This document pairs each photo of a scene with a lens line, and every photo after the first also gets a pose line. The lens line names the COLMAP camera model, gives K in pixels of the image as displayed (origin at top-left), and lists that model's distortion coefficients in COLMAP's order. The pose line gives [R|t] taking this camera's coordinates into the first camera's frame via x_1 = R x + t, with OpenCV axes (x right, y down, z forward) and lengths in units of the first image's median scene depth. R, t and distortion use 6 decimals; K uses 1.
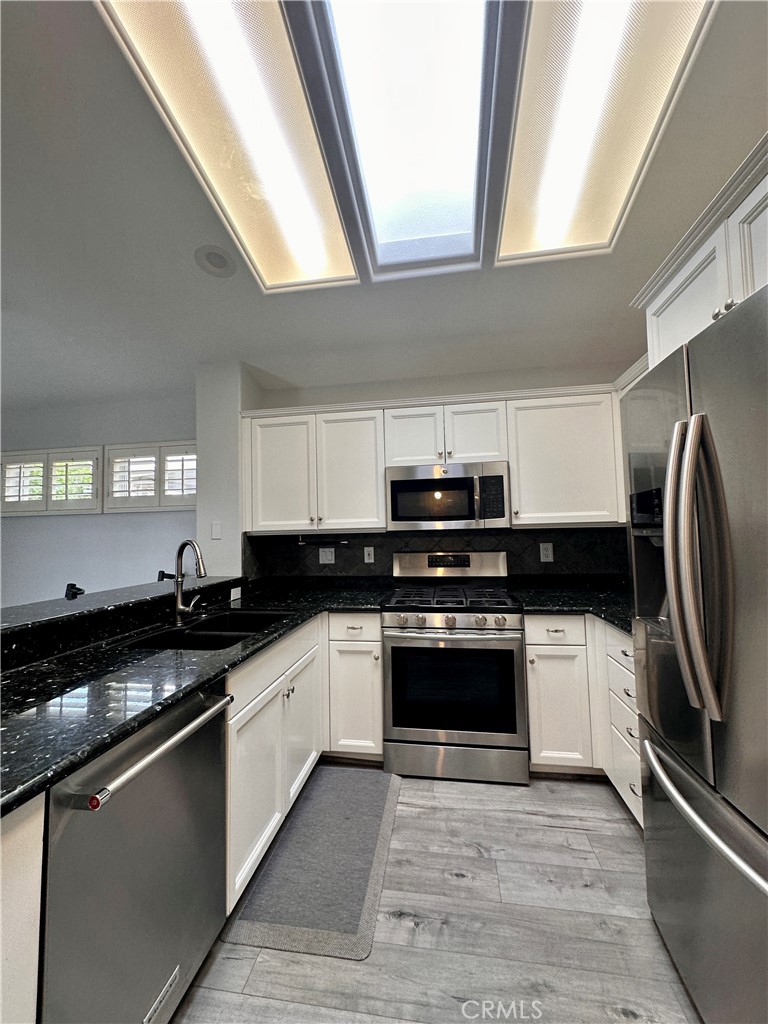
lens RADIAL K [[407.3, 0, 383.4], [0, 407.3, 511.9], [0, 0, 1]] dist [-0.001206, 0.000914]
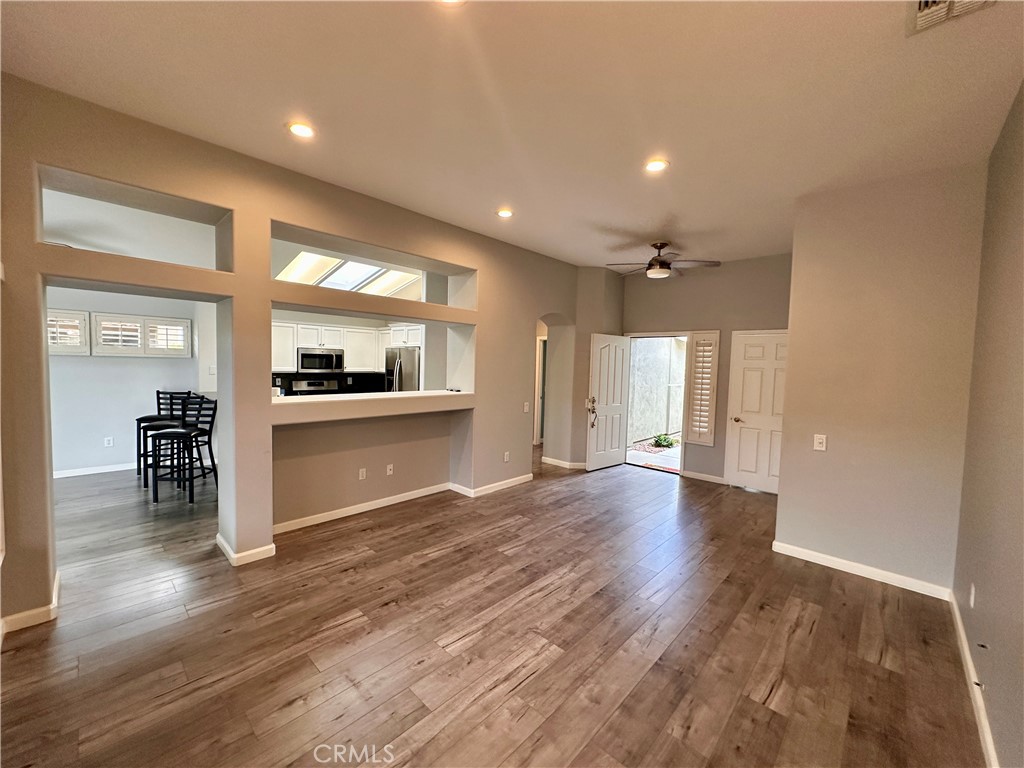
lens RADIAL K [[407.3, 0, 512.0], [0, 407.3, 388.8], [0, 0, 1]] dist [-0.001206, 0.000914]
pose [[0.562468, -0.017098, 0.826642, -1.413278], [-0.095895, 0.991690, 0.085761, -0.210206], [-0.821239, -0.127508, 0.556154, -1.624441]]
